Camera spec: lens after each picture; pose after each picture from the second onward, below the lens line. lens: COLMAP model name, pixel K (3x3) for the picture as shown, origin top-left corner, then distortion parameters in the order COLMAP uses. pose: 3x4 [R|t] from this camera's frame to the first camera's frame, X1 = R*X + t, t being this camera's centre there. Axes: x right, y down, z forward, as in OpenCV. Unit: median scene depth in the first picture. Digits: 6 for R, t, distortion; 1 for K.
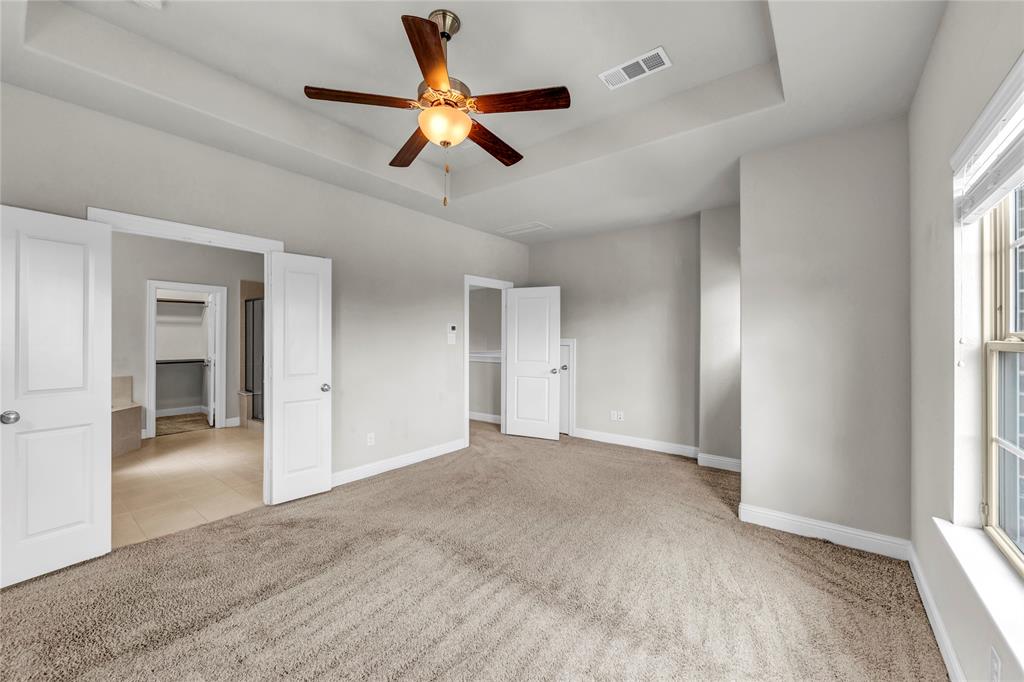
lens RADIAL K [[411.3, 0, 516.7], [0, 411.3, 338.0], [0, 0, 1]] dist [-0.001734, -0.000014]
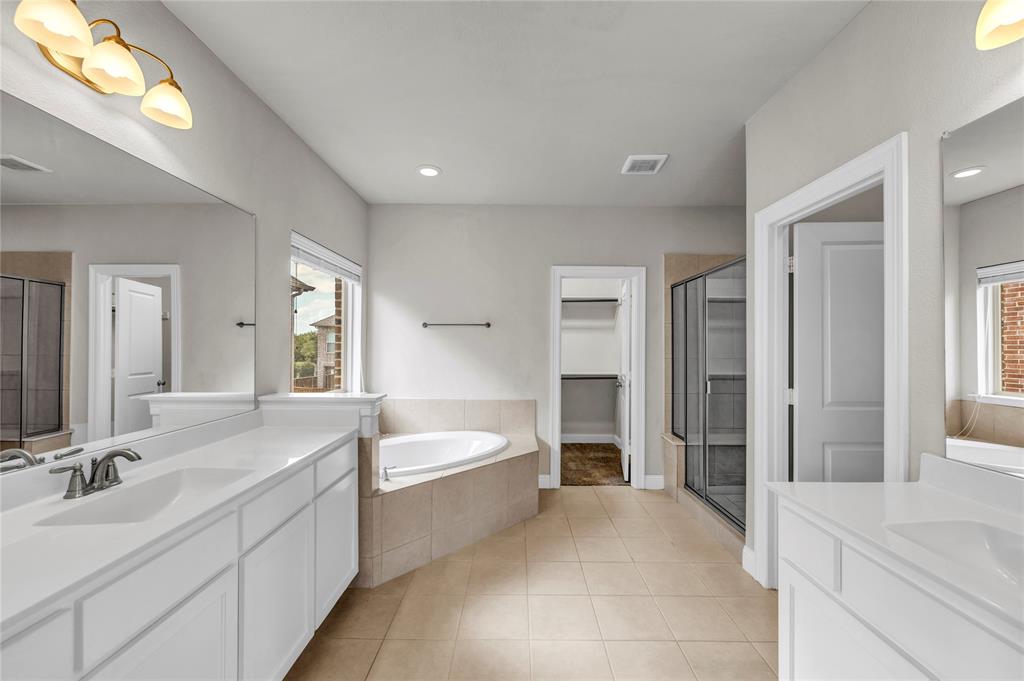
lens RADIAL K [[411.3, 0, 516.7], [0, 411.3, 337.5], [0, 0, 1]] dist [-0.001734, -0.000014]
pose [[0.626275, -0.013099, -0.779492, -0.330825], [-0.003008, 0.999811, -0.019218, -0.001547], [0.779596, 0.014381, 0.626118, 0.441006]]
